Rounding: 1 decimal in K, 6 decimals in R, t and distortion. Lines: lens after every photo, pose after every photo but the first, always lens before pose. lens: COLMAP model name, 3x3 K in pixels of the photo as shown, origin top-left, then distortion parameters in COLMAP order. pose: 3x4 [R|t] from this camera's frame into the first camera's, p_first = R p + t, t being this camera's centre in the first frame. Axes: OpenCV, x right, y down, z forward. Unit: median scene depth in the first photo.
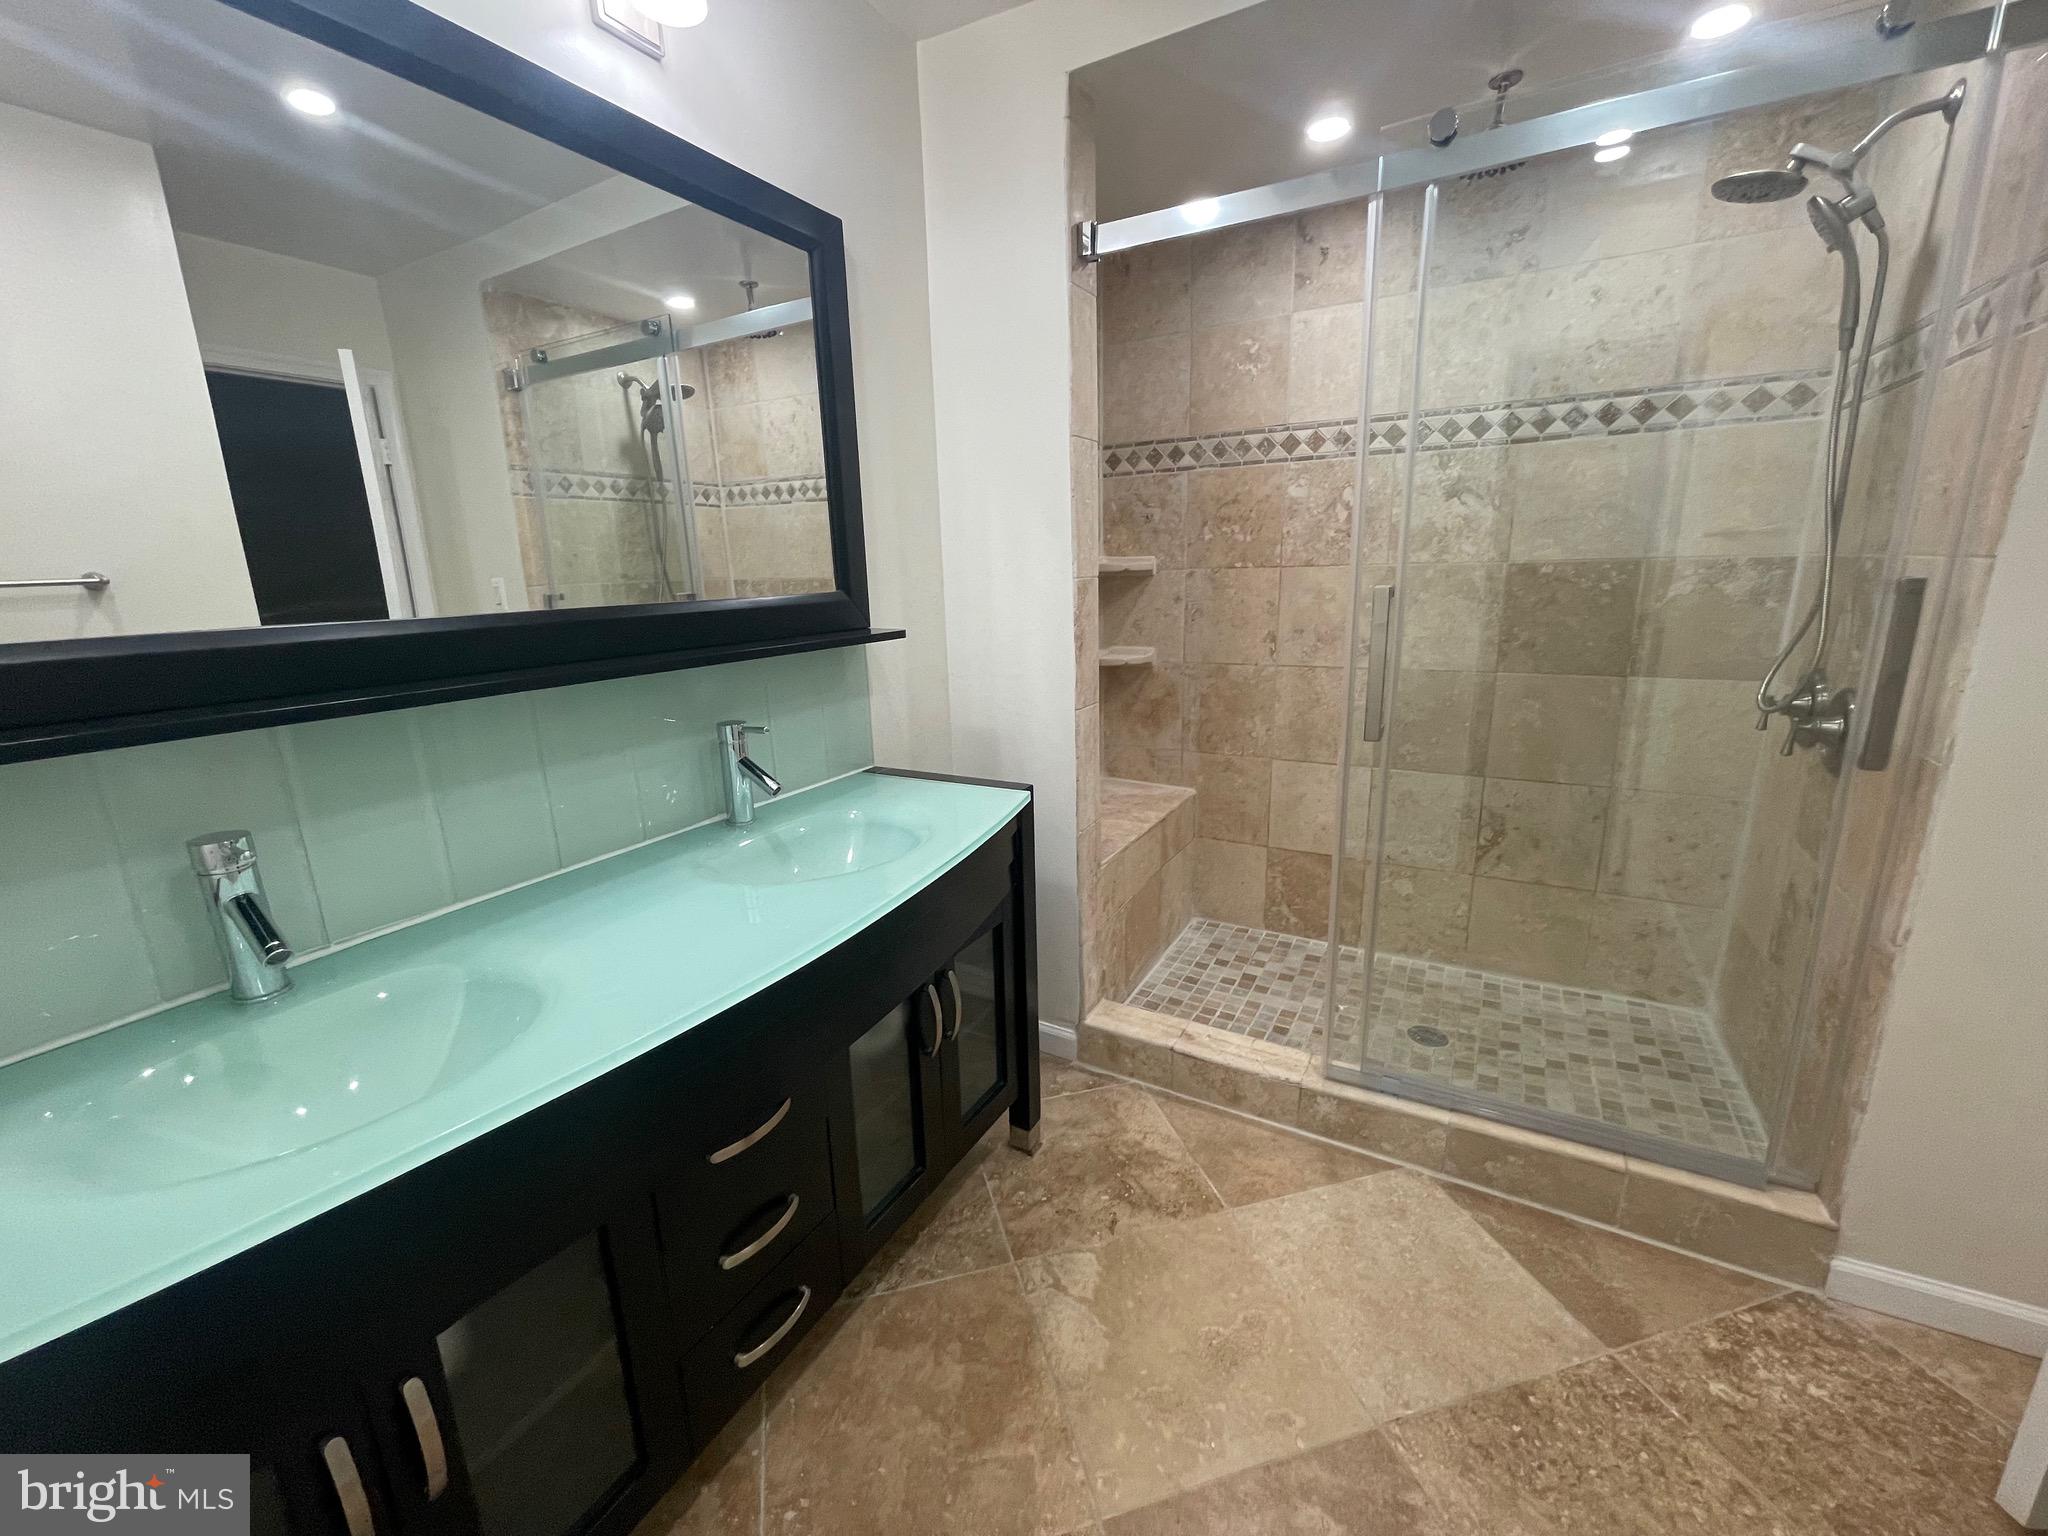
lens RADIAL K [[829.0, 0, 1015.7], [0, 829.0, 770.9], [0, 0, 1]] dist [-0.002898, -0.001035]
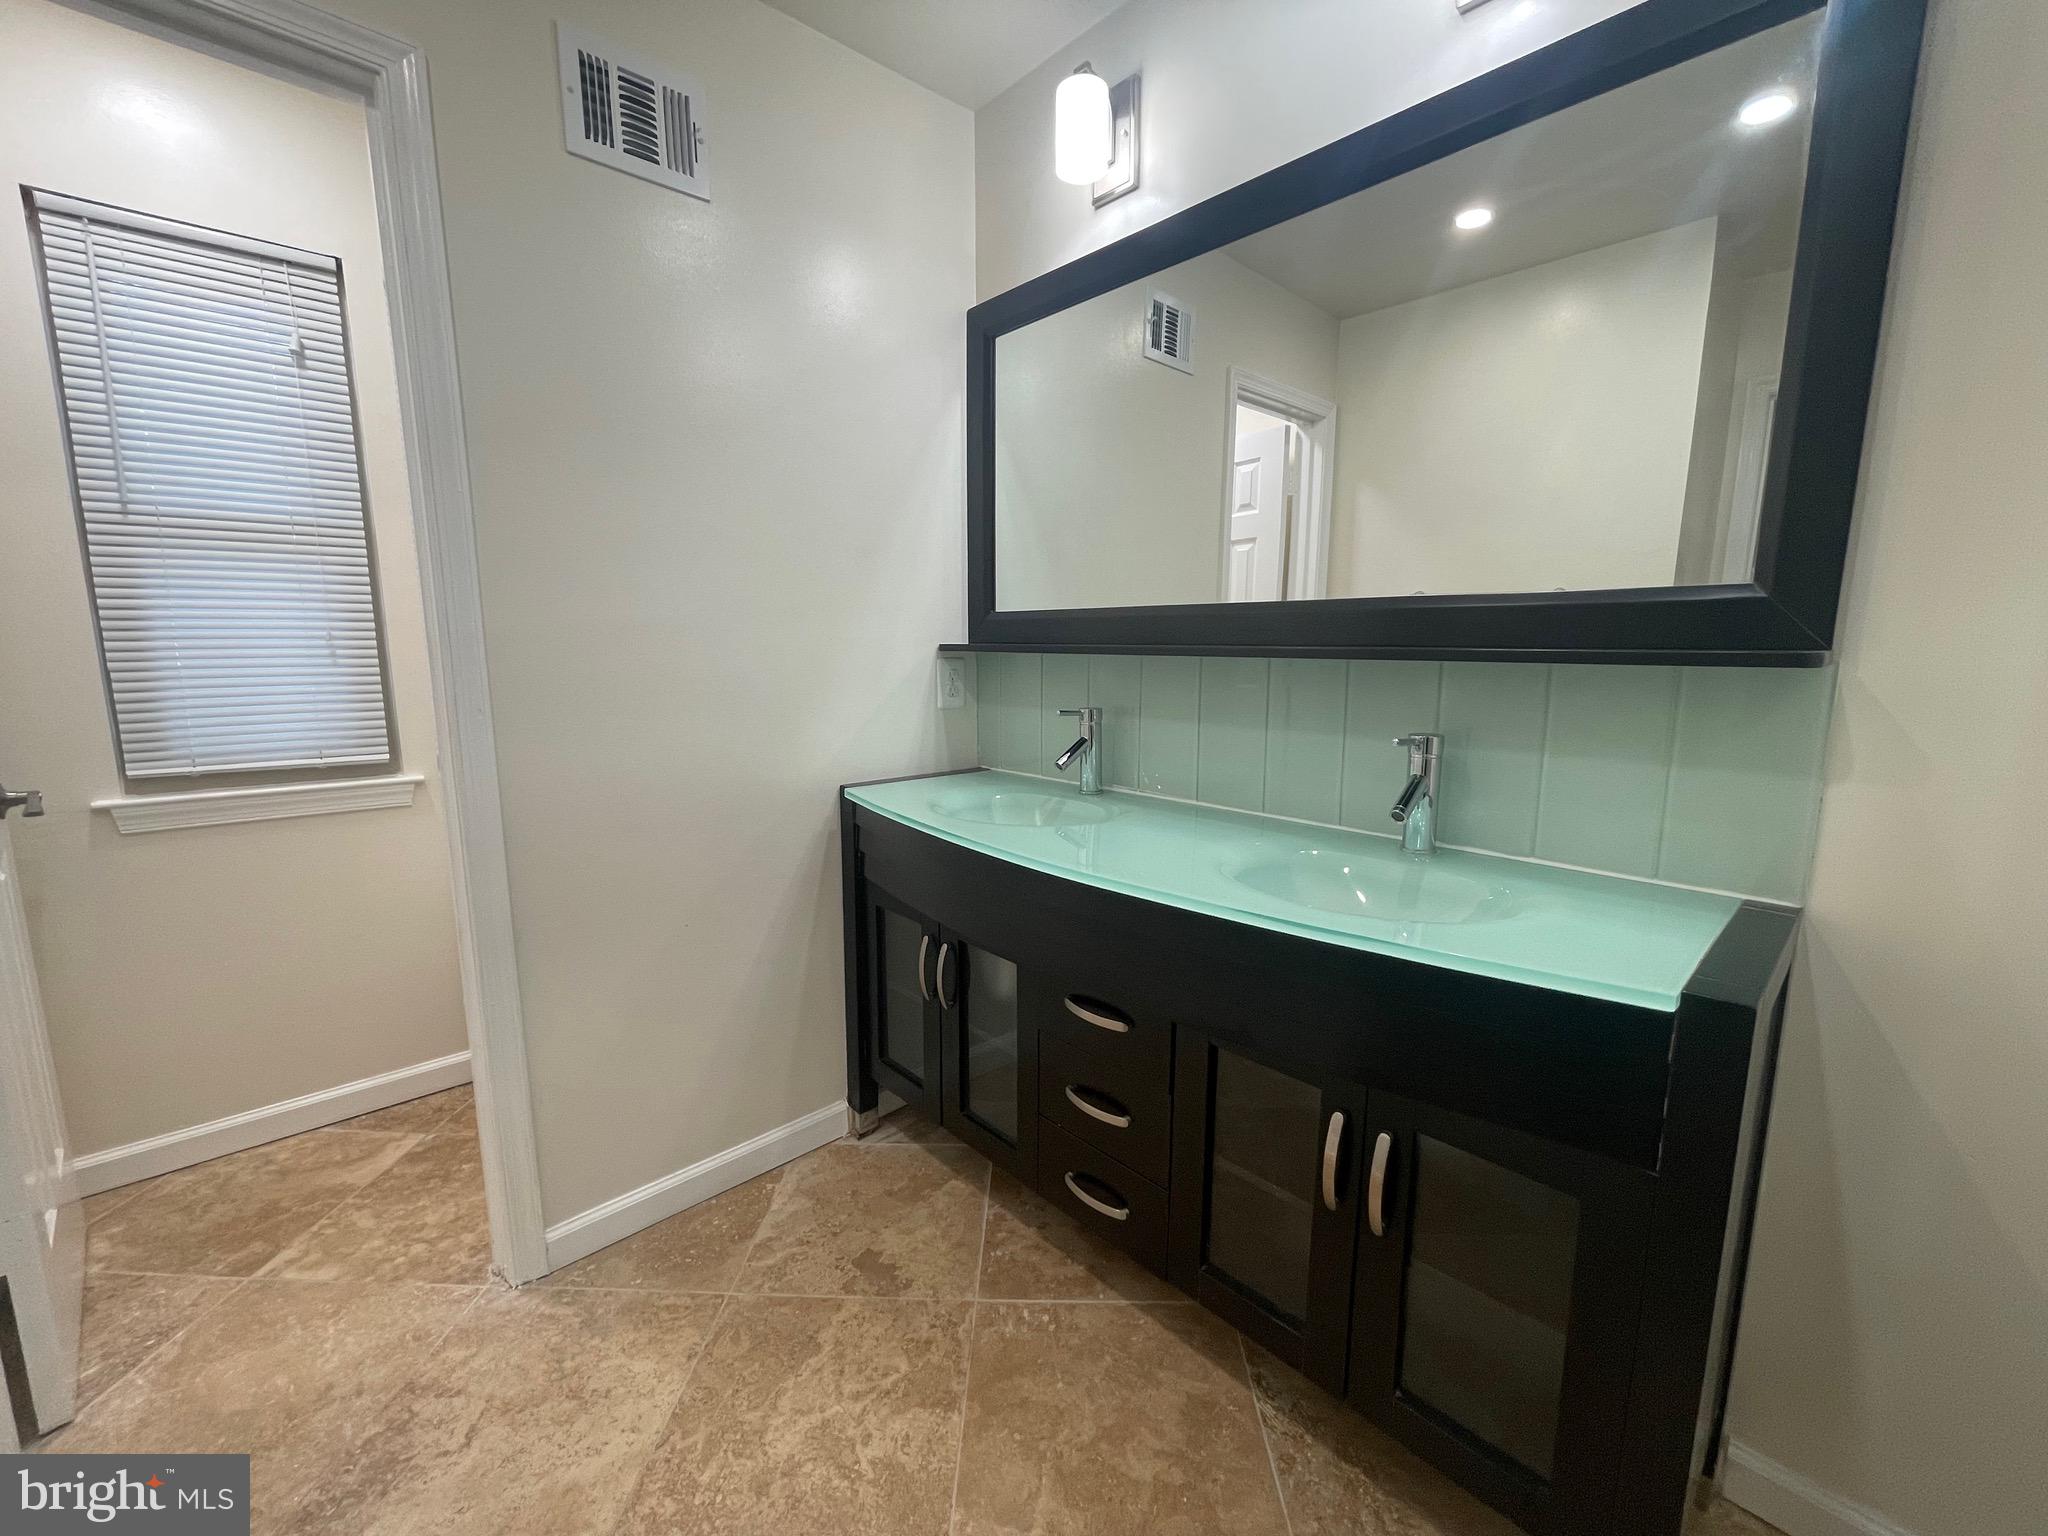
lens RADIAL K [[829.0, 0, 1020.0], [0, 829.0, 773.8], [0, 0, 1]] dist [-0.002898, -0.001035]
pose [[-0.304069, 0.177769, -0.935917, 0.367240], [-0.221739, 0.942245, 0.251012, -0.085172], [0.926485, 0.283854, -0.247089, 0.502050]]
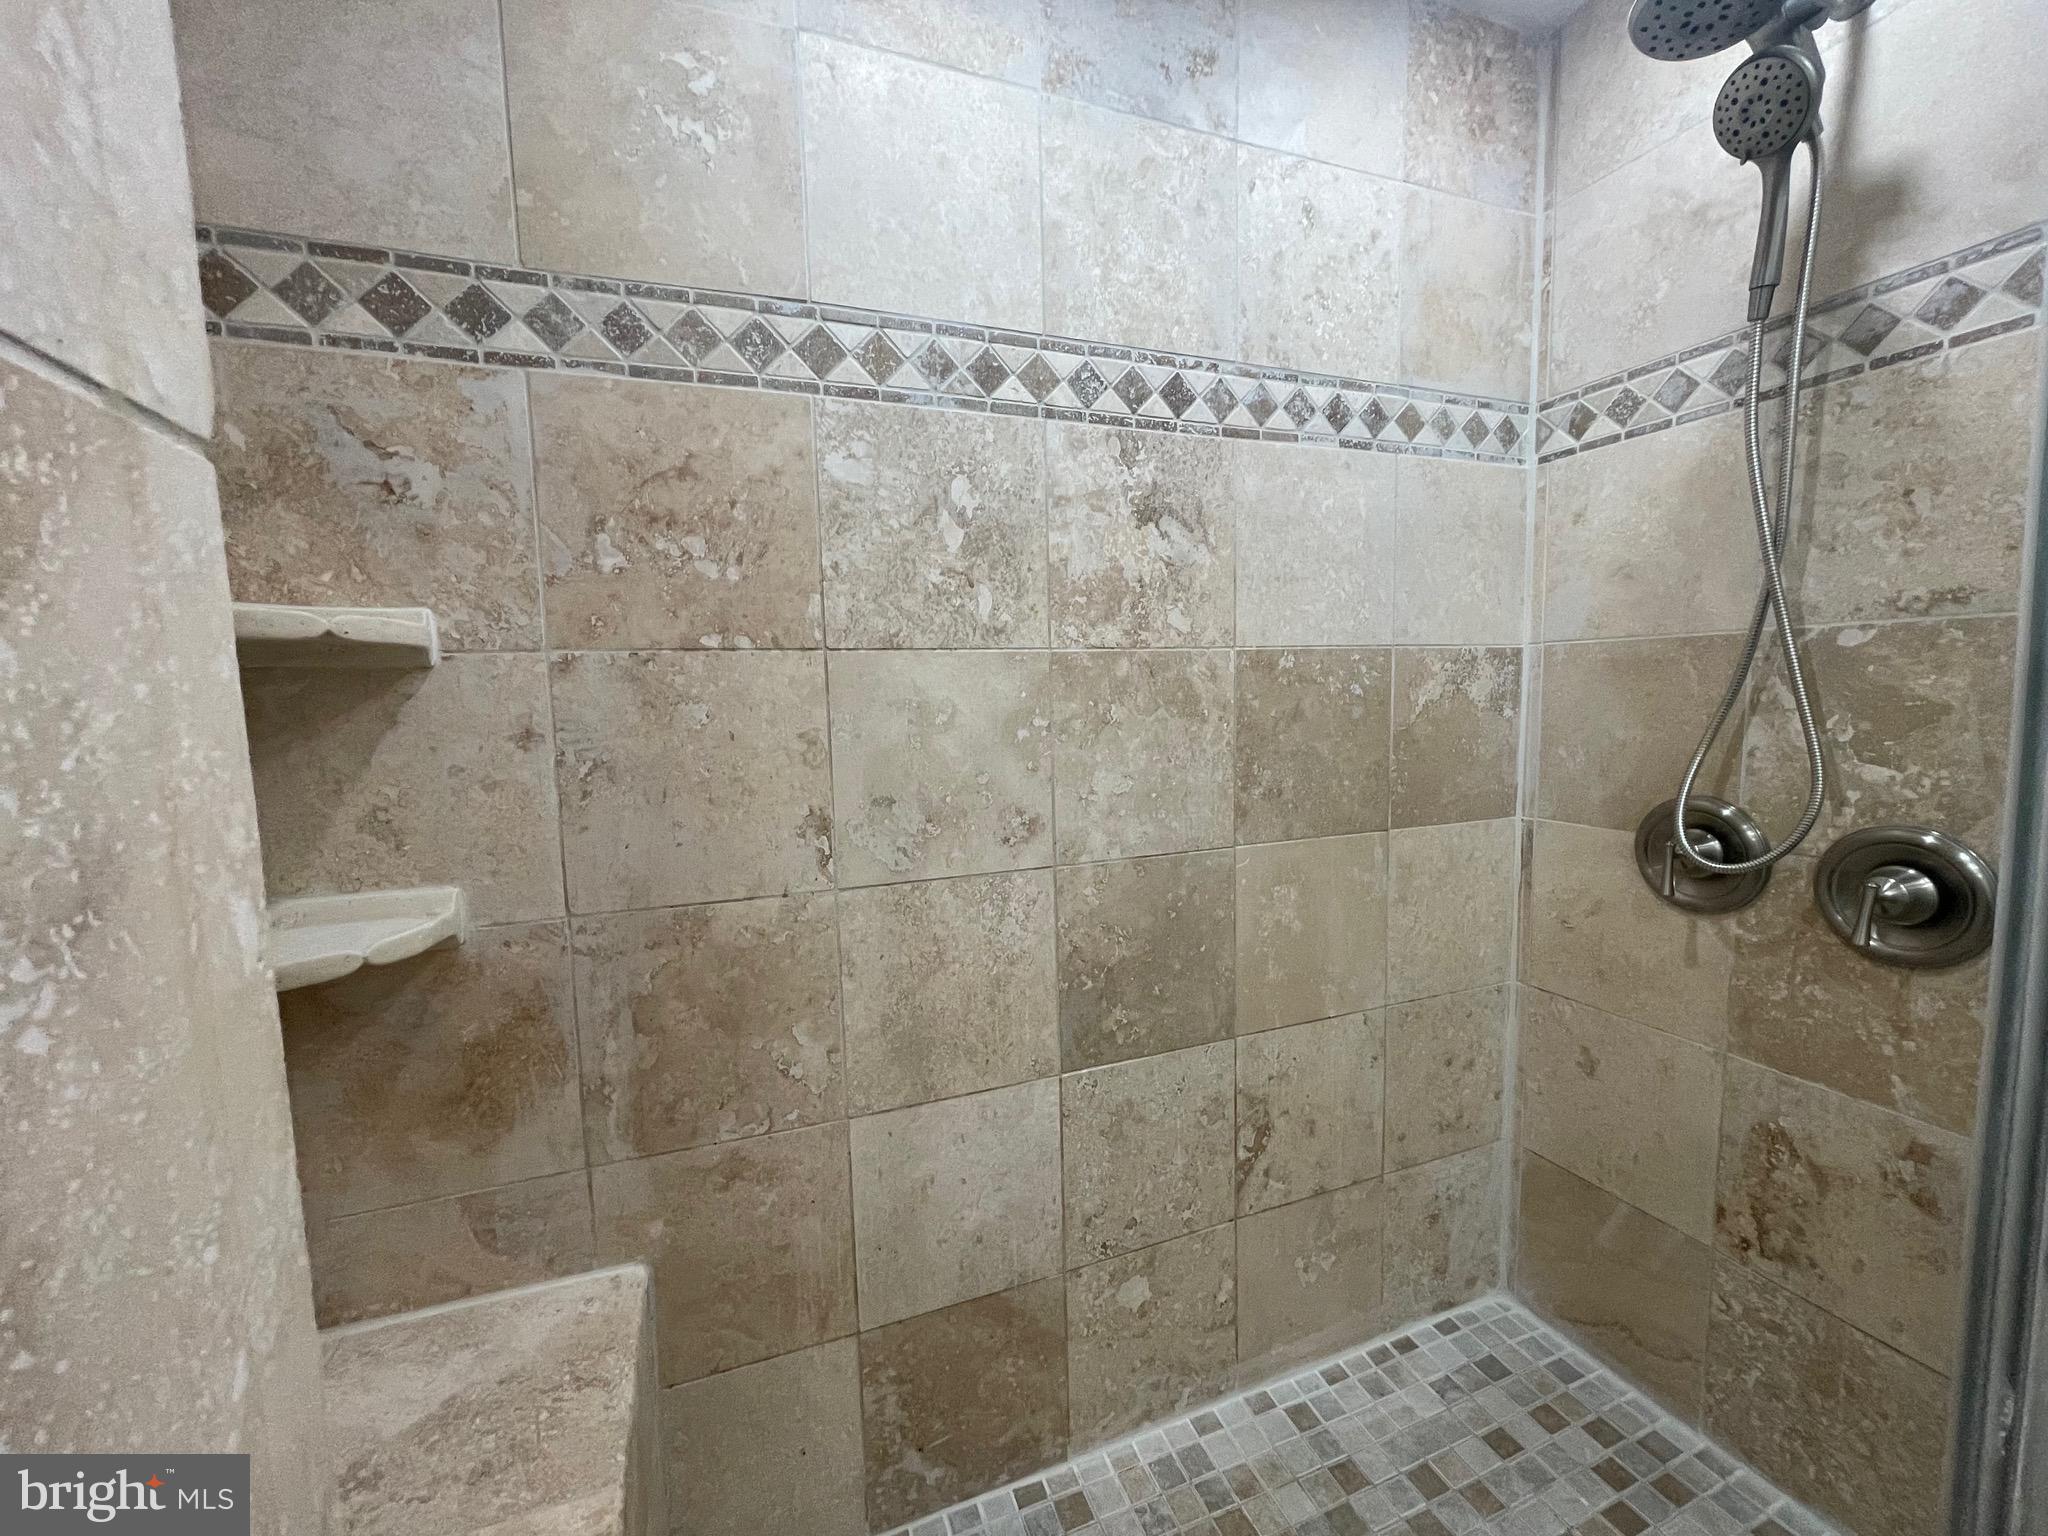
lens RADIAL K [[829.0, 0, 1028.1], [0, 829.0, 771.6], [0, 0, 1]] dist [-0.002898, -0.001035]
pose [[0.633908, -0.060361, 0.771049, 0.073034], [0.193243, 0.977690, -0.082334, -0.144132], [-0.748878, 0.201192, 0.631430, 0.724703]]
